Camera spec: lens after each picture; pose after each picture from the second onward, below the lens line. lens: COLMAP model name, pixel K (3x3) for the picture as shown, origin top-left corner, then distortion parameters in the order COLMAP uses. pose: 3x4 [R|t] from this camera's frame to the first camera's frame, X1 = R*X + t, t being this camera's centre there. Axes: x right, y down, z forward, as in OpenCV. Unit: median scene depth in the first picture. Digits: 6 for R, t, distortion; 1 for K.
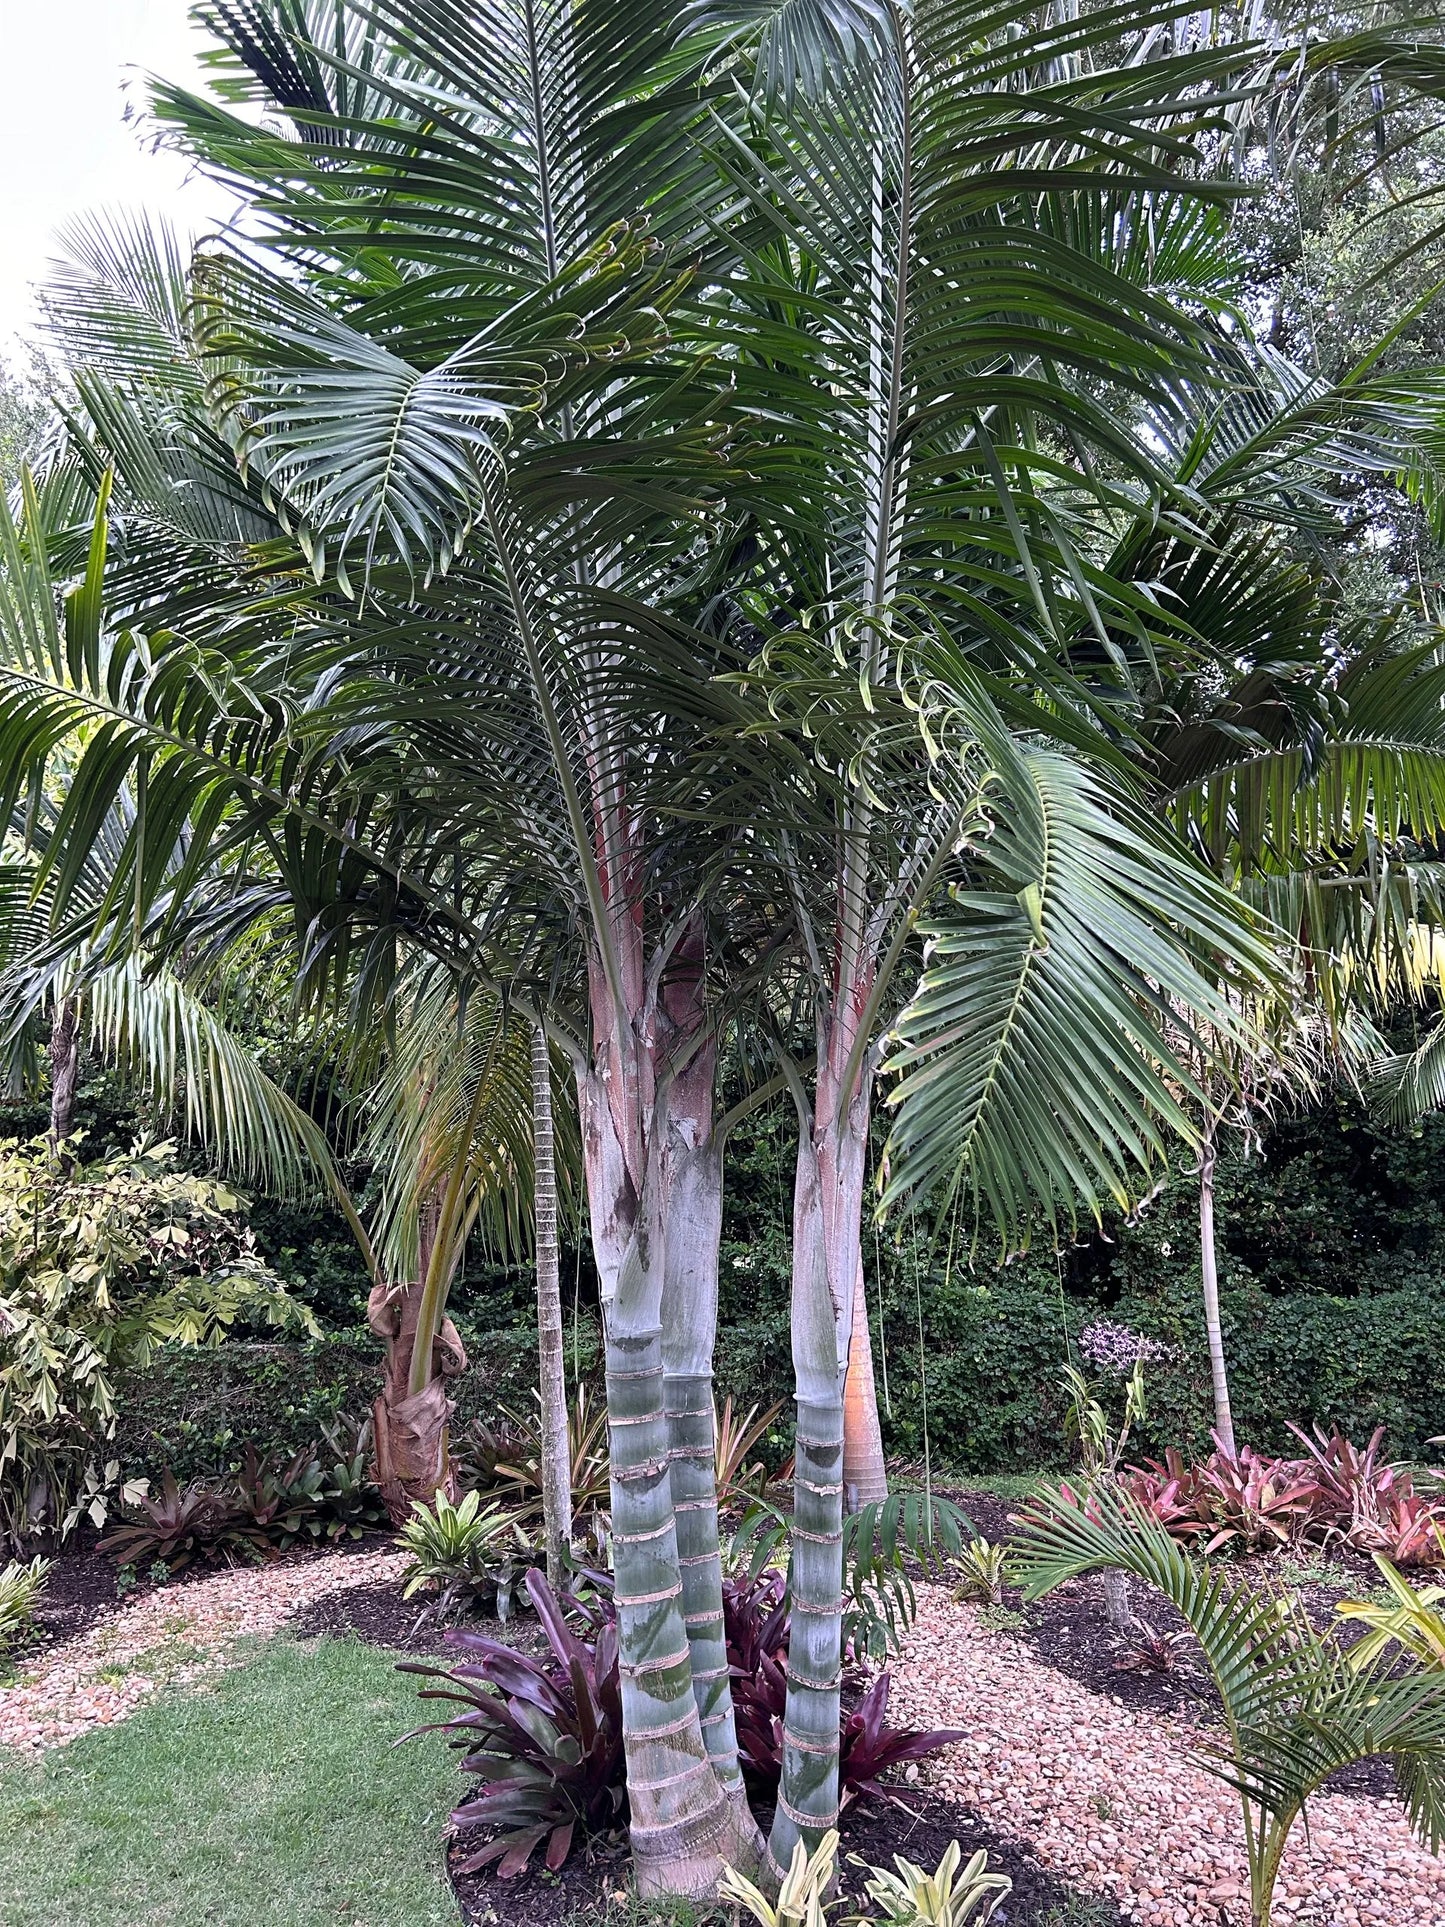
lens RADIAL K [[1477.2, 0, 729.5], [0, 1477.2, 1016.2], [0, 0, 1]] dist [0.030944, 0.004685]
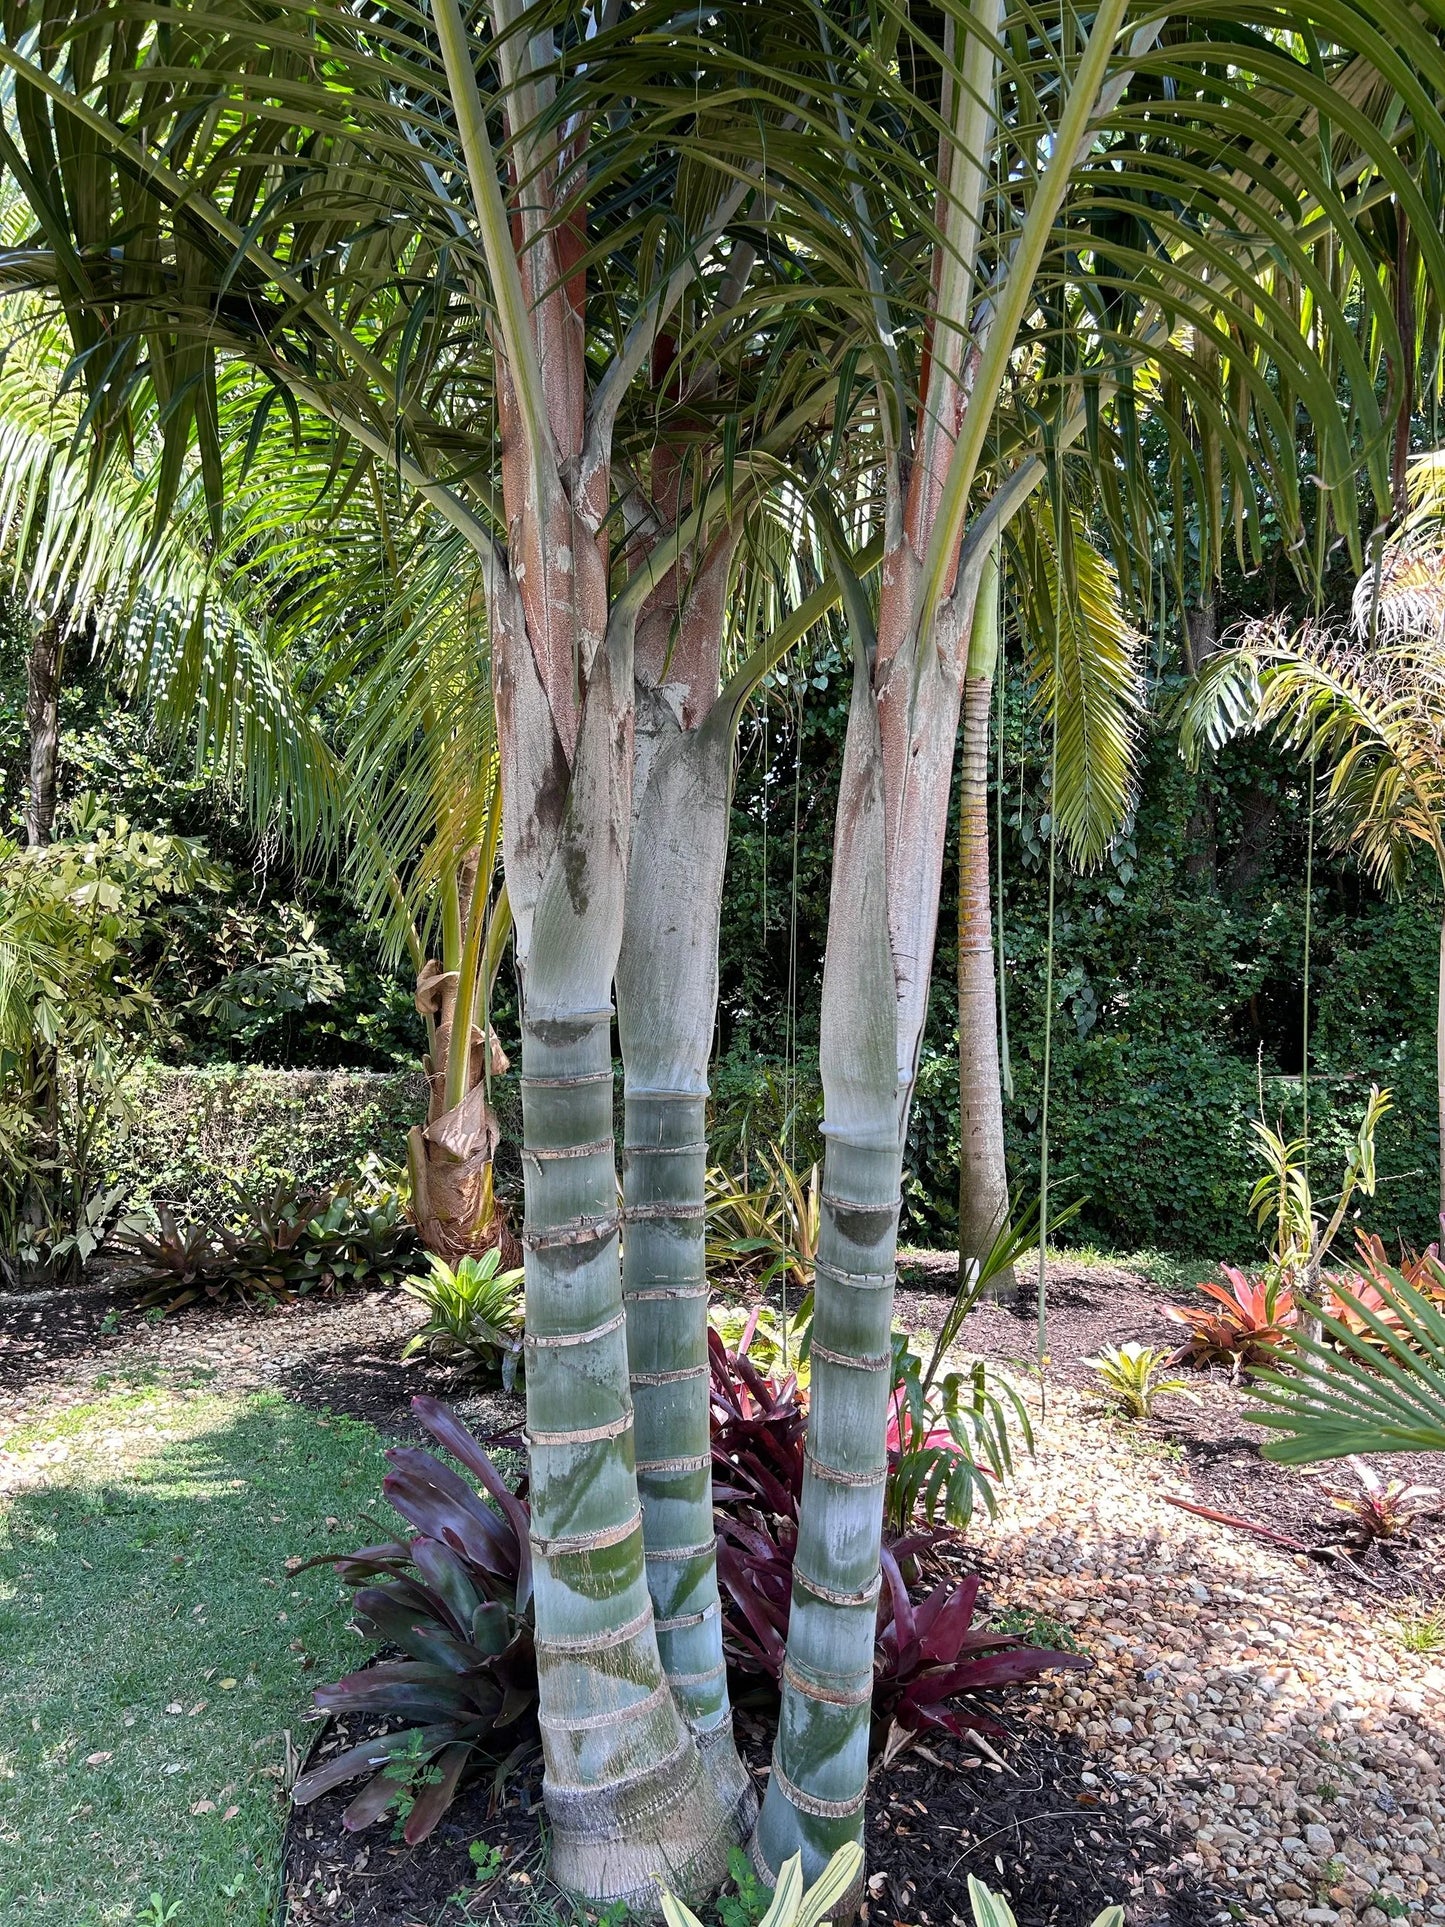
lens RADIAL K [[1477.2, 0, 729.5], [0, 1477.2, 1016.2], [0, 0, 1]] dist [0.030944, 0.004685]
pose [[0.994040, 0.033911, -0.103609, 0.065125], [-0.017457, 0.987640, 0.155764, 0.122460], [0.107610, -0.153026, 0.982346, 0.424906]]
